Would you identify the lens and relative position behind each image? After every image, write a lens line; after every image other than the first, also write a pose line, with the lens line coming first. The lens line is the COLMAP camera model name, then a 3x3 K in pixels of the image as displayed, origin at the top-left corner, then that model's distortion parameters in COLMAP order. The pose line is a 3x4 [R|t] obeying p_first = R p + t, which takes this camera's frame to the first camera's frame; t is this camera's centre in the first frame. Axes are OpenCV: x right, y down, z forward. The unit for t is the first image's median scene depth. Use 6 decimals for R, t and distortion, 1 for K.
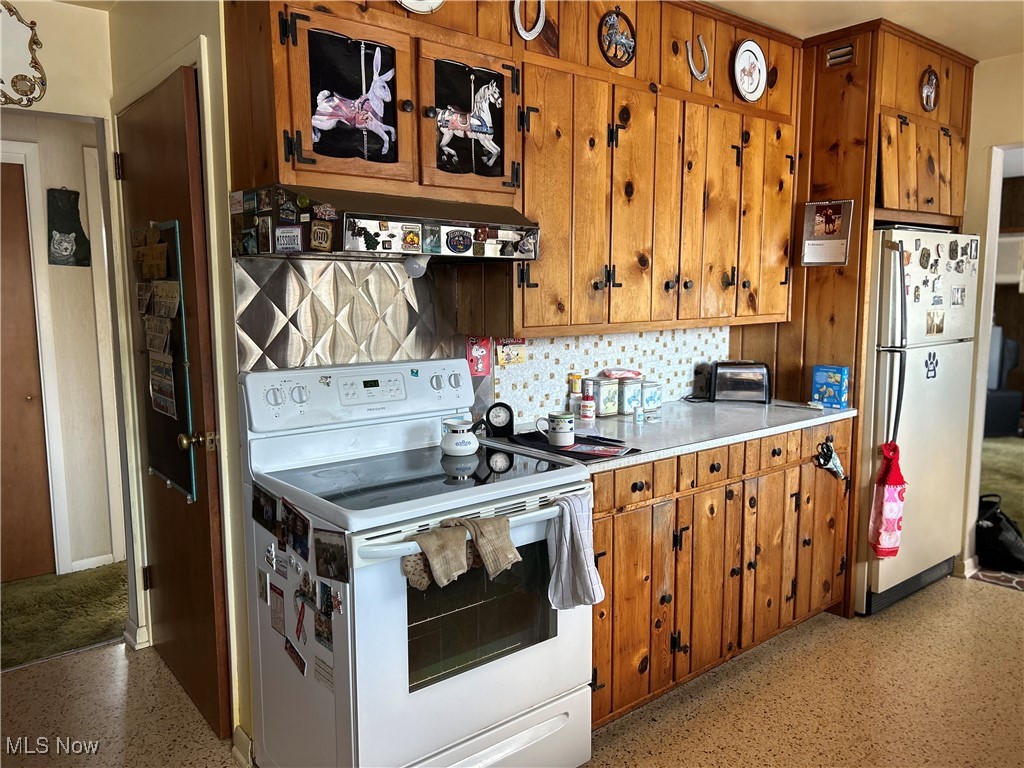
lens RADIAL K [[771.5, 0, 510.7], [0, 771.5, 384.2], [0, 0, 1]] dist [0.010049, 0.004272]
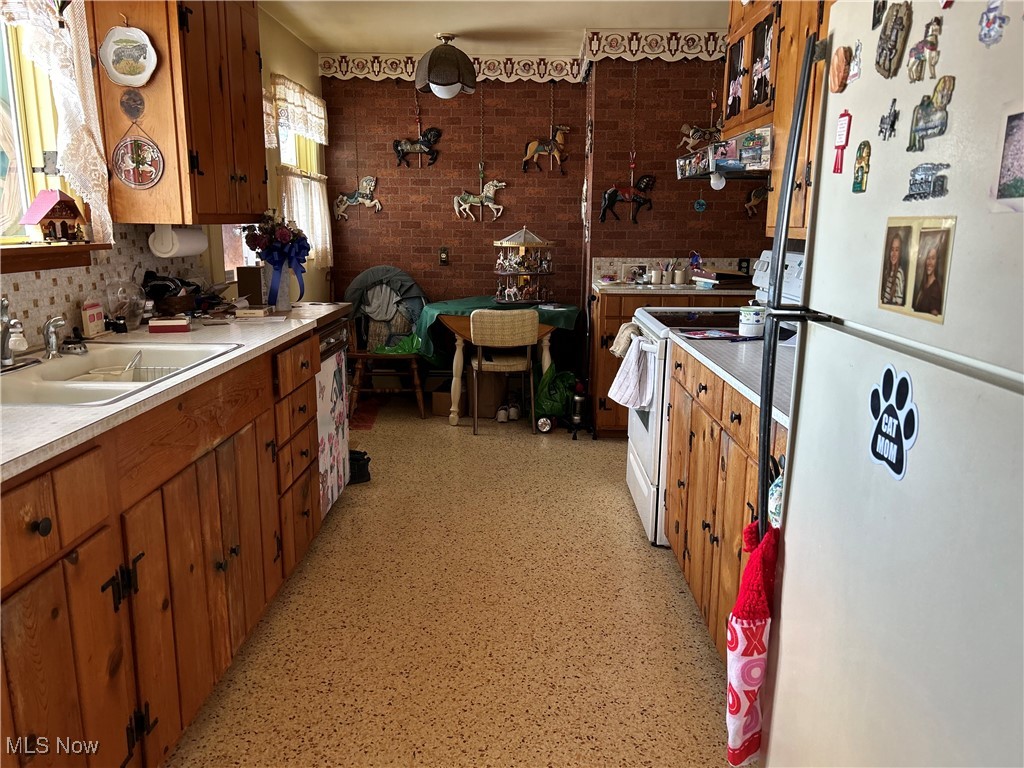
lens RADIAL K [[771.5, 0, 511.7], [0, 771.5, 385.3], [0, 0, 1]] dist [0.010049, 0.004272]
pose [[-0.648677, 0.159155, -0.744236, 0.859065], [-0.089066, 0.955295, 0.281920, -0.105581], [0.755834, 0.249161, -0.605503, 1.086560]]
